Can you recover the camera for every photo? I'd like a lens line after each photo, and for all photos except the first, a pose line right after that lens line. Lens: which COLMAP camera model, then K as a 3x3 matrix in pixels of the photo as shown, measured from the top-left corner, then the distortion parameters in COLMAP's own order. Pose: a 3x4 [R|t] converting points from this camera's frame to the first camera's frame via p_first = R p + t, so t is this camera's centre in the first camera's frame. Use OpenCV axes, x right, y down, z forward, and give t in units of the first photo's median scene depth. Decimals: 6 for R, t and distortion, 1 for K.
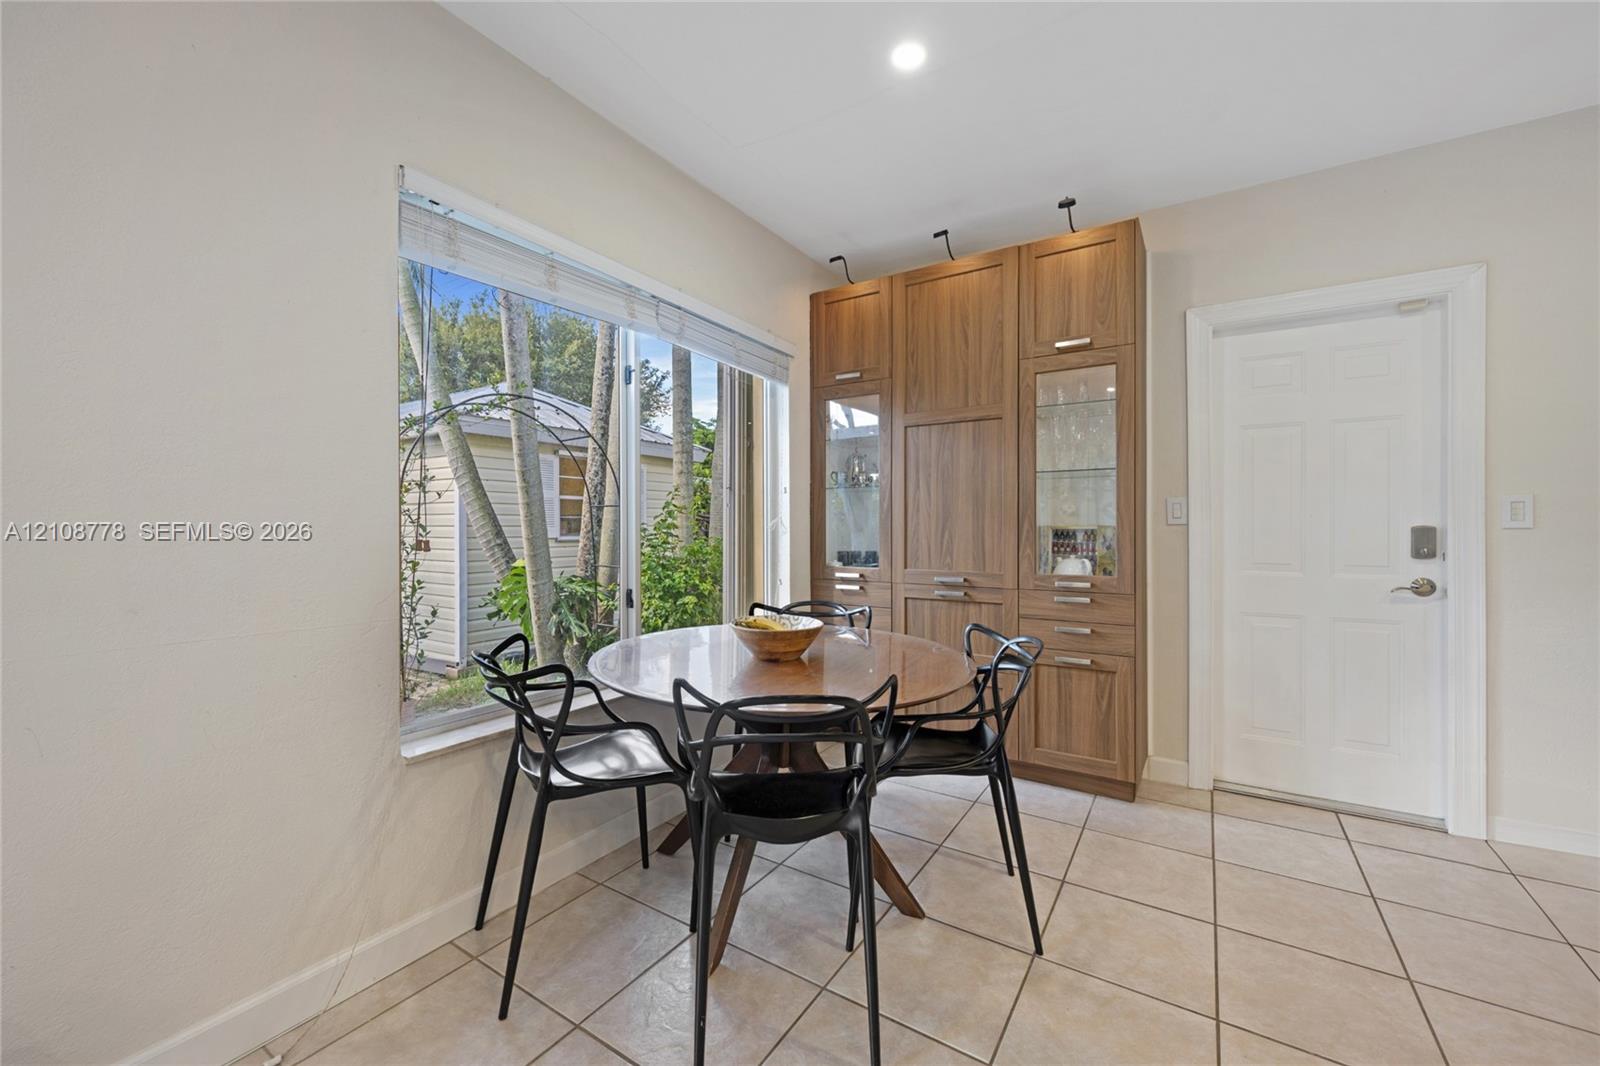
lens RADIAL K [[627.9, 0, 800.0], [0, 627.9, 533.0], [0, 0, 1]] dist [-0.000751, -0.000057]
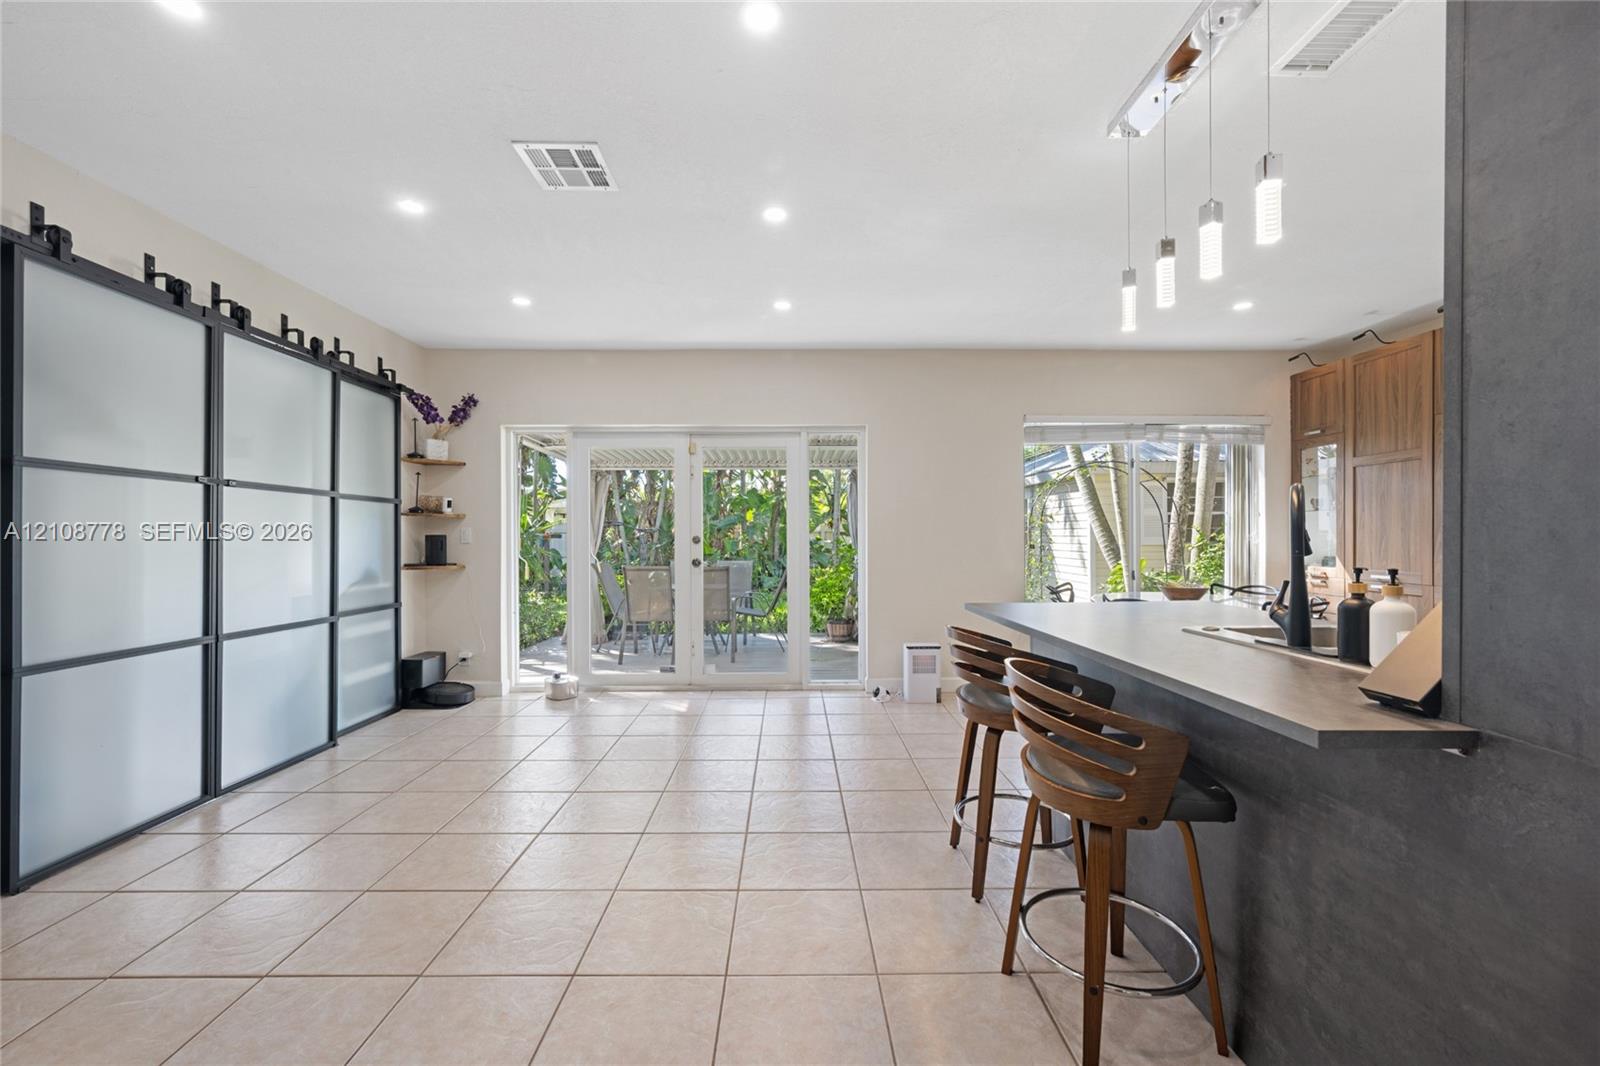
lens RADIAL K [[627.9, 0, 800.0], [0, 627.9, 533.0], [0, 0, 1]] dist [-0.000751, -0.000057]
pose [[0.546935, -0.001126, -0.837175, 0.636921], [-0.009951, 0.999920, -0.007846, 0.000706], [0.837116, 0.012622, 0.546879, -0.757404]]
